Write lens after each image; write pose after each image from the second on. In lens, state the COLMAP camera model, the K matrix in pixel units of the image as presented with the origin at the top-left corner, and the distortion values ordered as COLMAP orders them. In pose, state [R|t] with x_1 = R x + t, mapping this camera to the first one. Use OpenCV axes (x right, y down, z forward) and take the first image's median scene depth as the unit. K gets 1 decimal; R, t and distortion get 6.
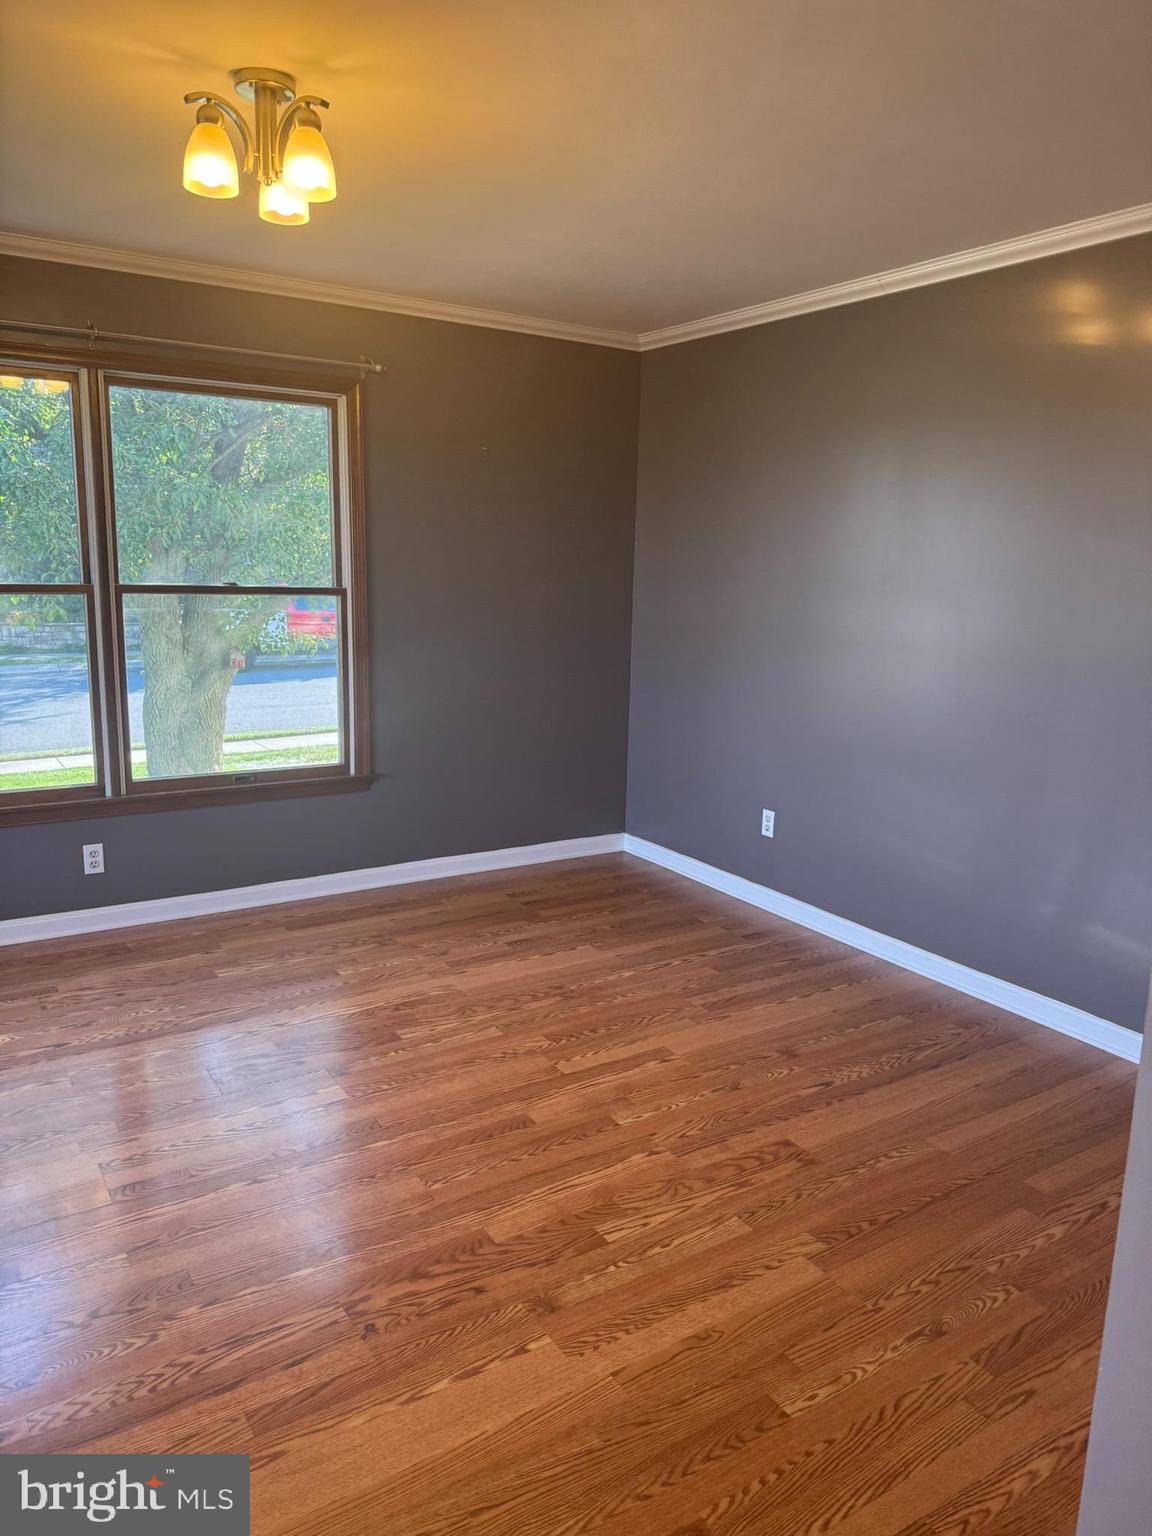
lens RADIAL K [[1068.3, 0, 615.8], [0, 1068.3, 741.5], [0, 0, 1]] dist [0.004472, -0.027646]
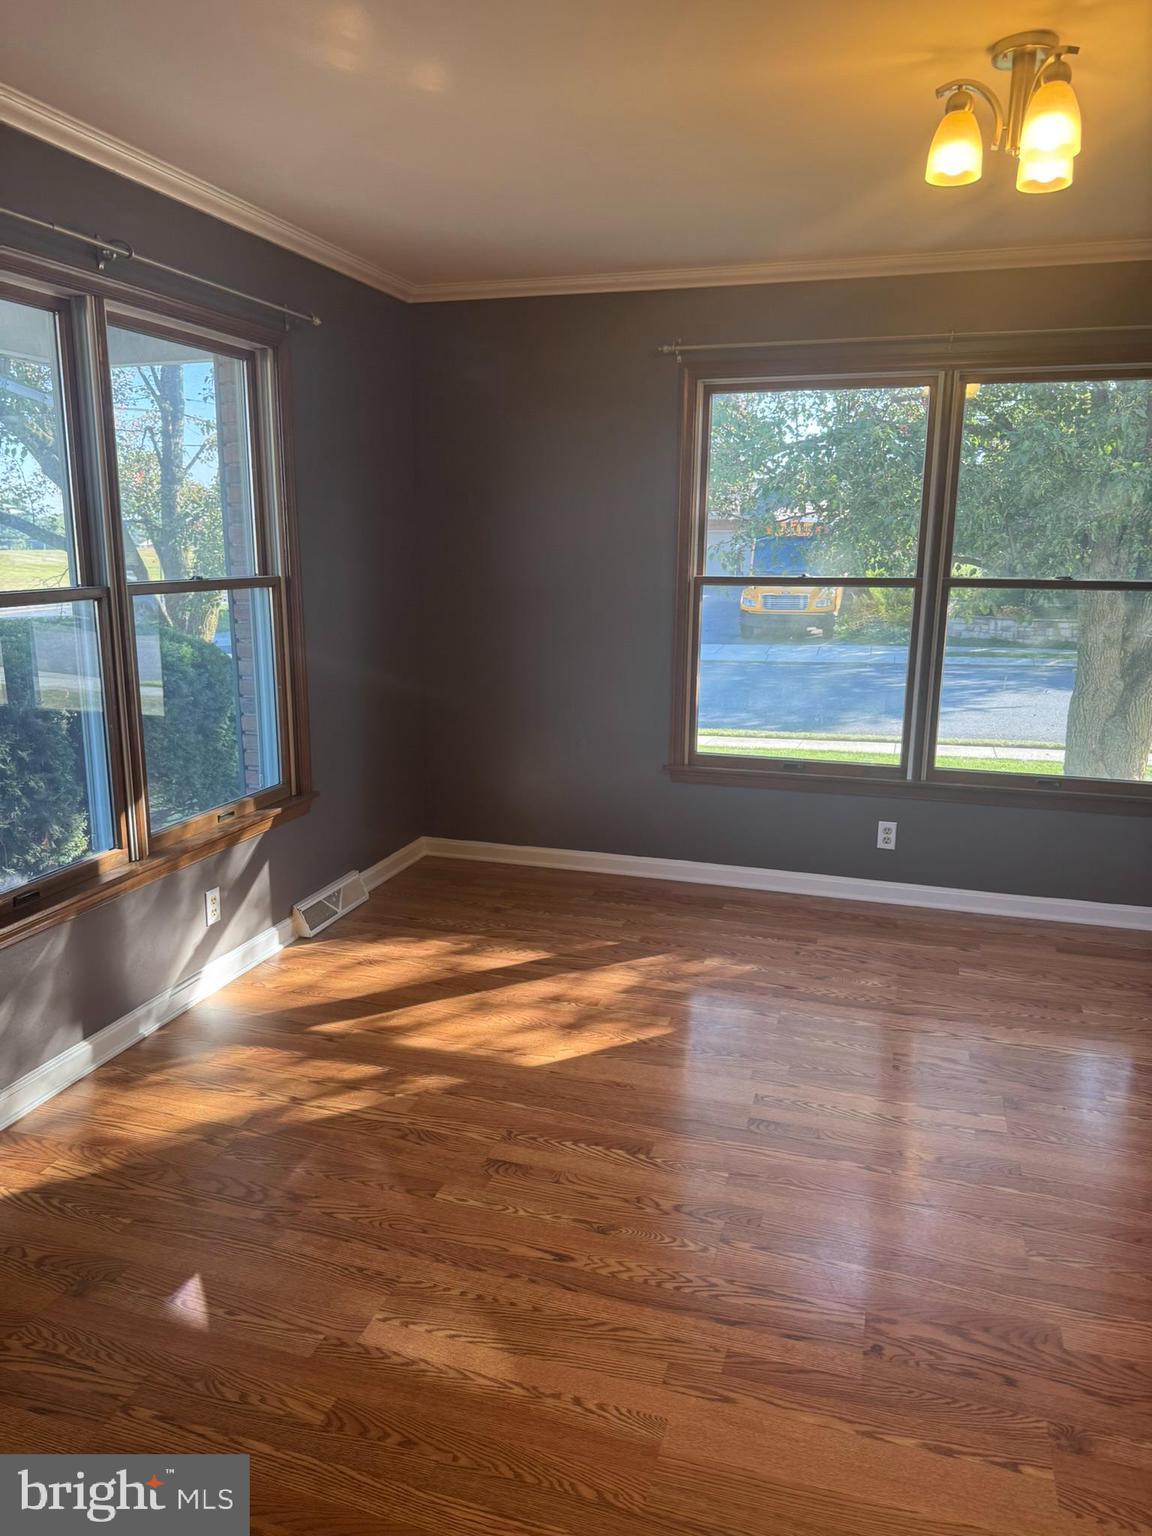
lens RADIAL K [[1084.1, 0, 575.7], [0, 1084.1, 742.8], [0, 0, 1]] dist [-0.009289, -0.012592]
pose [[0.629296, 0.125499, -0.766966, 0.226447], [-0.124280, 0.990426, 0.060093, -0.013040], [0.767164, 0.057502, 0.638868, 0.114536]]
